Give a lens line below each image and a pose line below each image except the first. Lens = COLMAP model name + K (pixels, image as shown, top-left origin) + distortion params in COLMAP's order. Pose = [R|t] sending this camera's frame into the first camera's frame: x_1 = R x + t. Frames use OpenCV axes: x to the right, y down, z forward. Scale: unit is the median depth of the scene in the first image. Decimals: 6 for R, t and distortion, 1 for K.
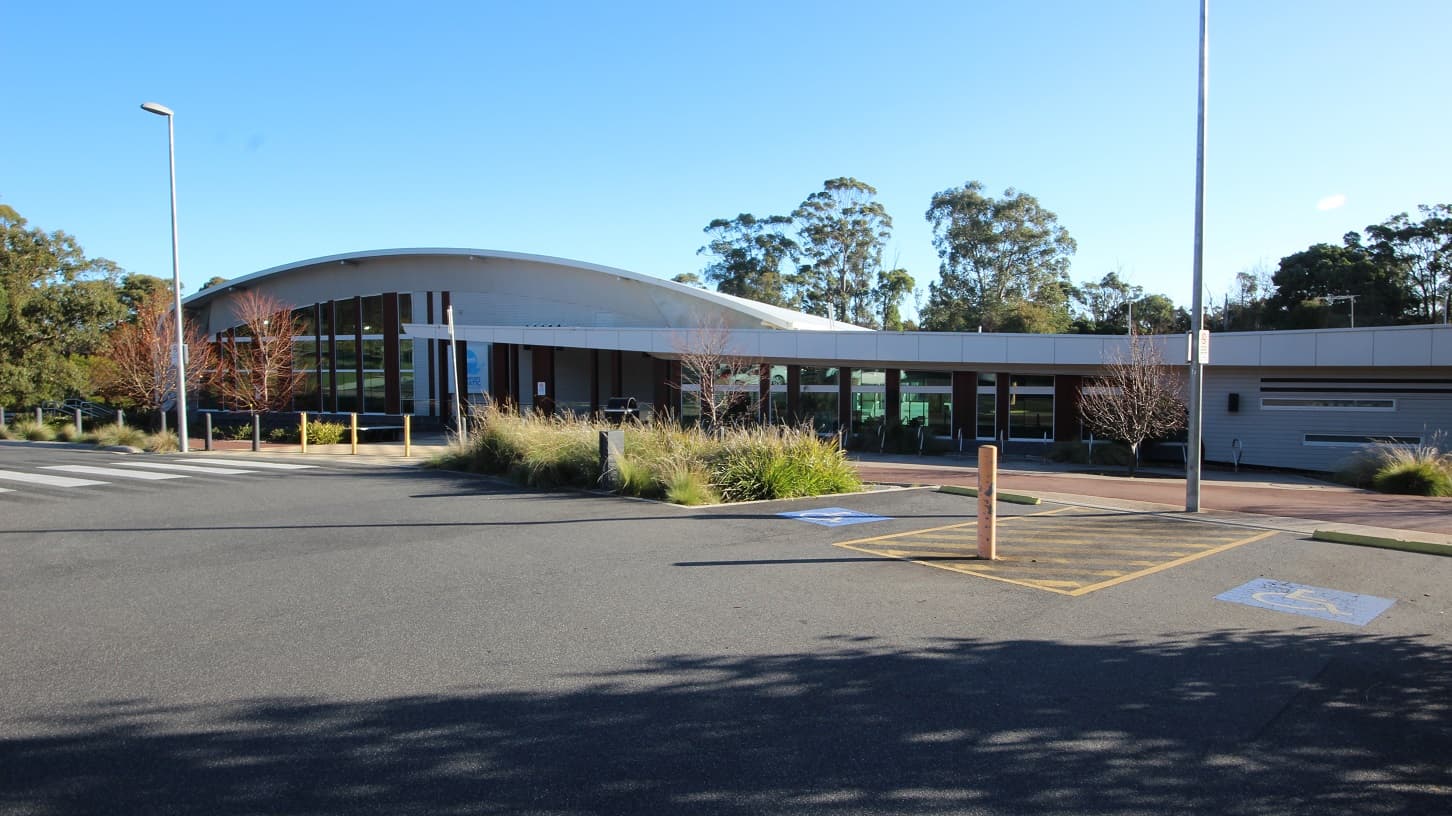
lens RADIAL K [[674.6, 0, 739.8], [0, 674.6, 404.0], [0, 0, 1]] dist [0.014692, -0.025076]
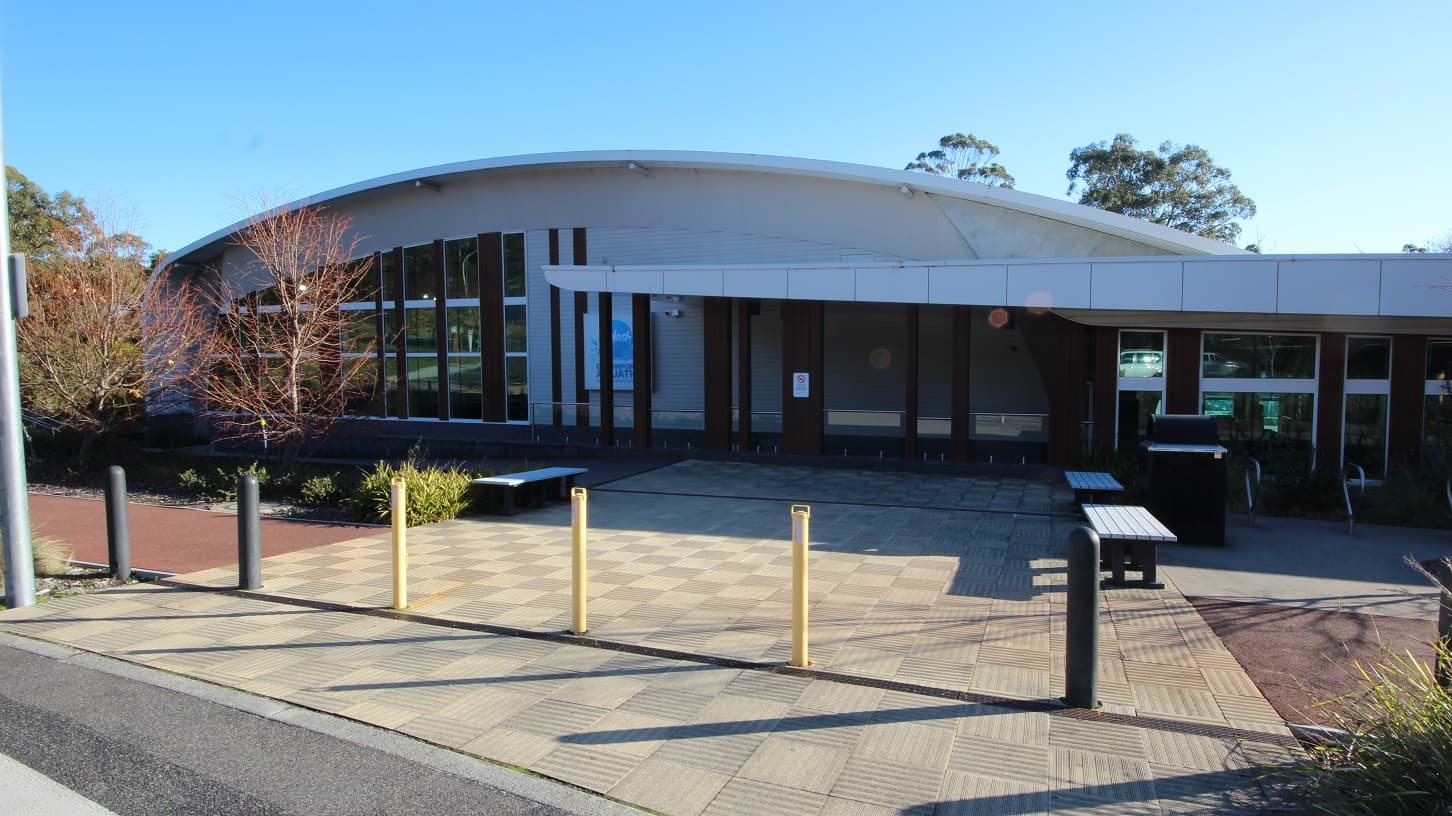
lens RADIAL K [[672.4, 0, 749.0], [0, 672.4, 395.4], [0, 0, 1]] dist [0.014605, -0.026306]
pose [[0.999455, 0.000238, -0.033000, -0.137027], [-0.000084, 0.999989, 0.004674, -0.007224], [0.033001, -0.004669, 0.999444, 0.201110]]
